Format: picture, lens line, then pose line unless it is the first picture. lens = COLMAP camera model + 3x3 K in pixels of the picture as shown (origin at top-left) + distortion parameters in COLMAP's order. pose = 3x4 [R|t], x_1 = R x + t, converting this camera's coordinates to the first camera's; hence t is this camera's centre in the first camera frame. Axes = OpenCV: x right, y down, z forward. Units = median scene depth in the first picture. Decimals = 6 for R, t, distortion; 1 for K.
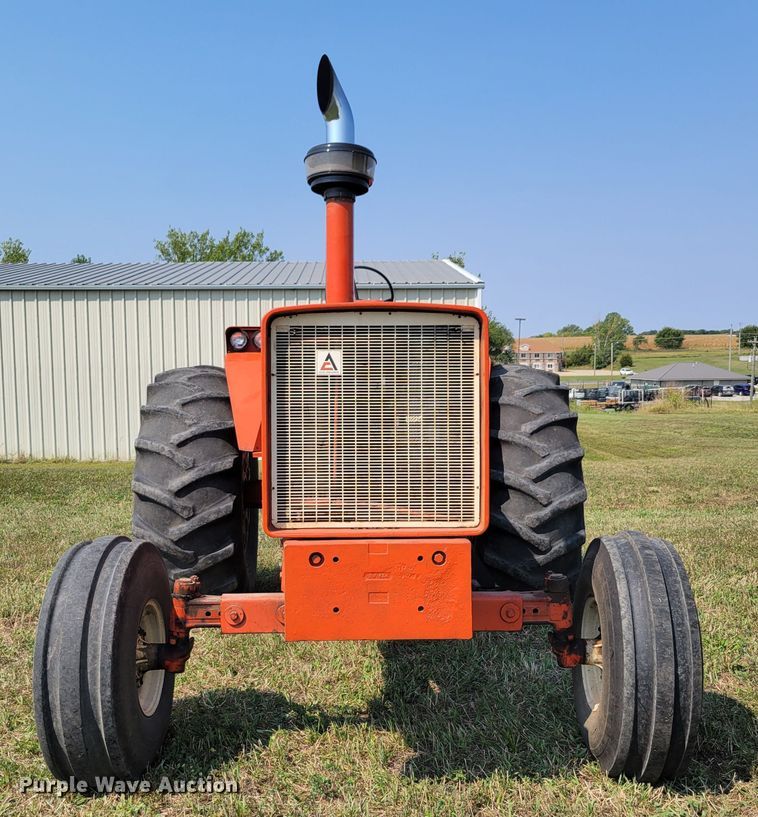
lens RADIAL K [[898.2, 0, 366.5], [0, 898.2, 409.1], [0, 0, 1]] dist [-0.001057, 0.020607]
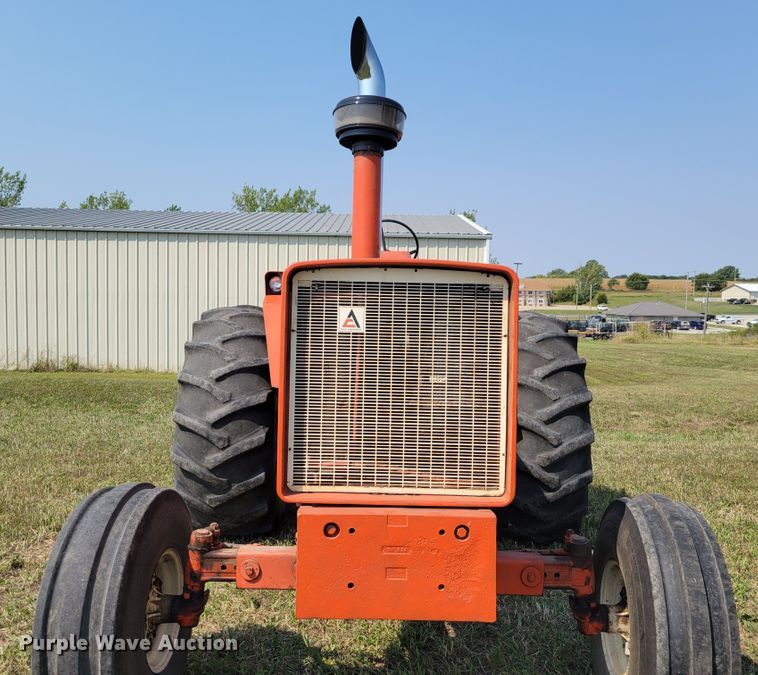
lens RADIAL K [[716.0, 0, 378.6], [0, 716.0, 306.2], [0, 0, 1]] dist [0.005475, 0.000012]
pose [[0.999448, 0.025798, -0.020954, 0.002792], [-0.026529, 0.999021, -0.035403, -0.035578], [0.020020, 0.035939, 0.999153, 0.207869]]
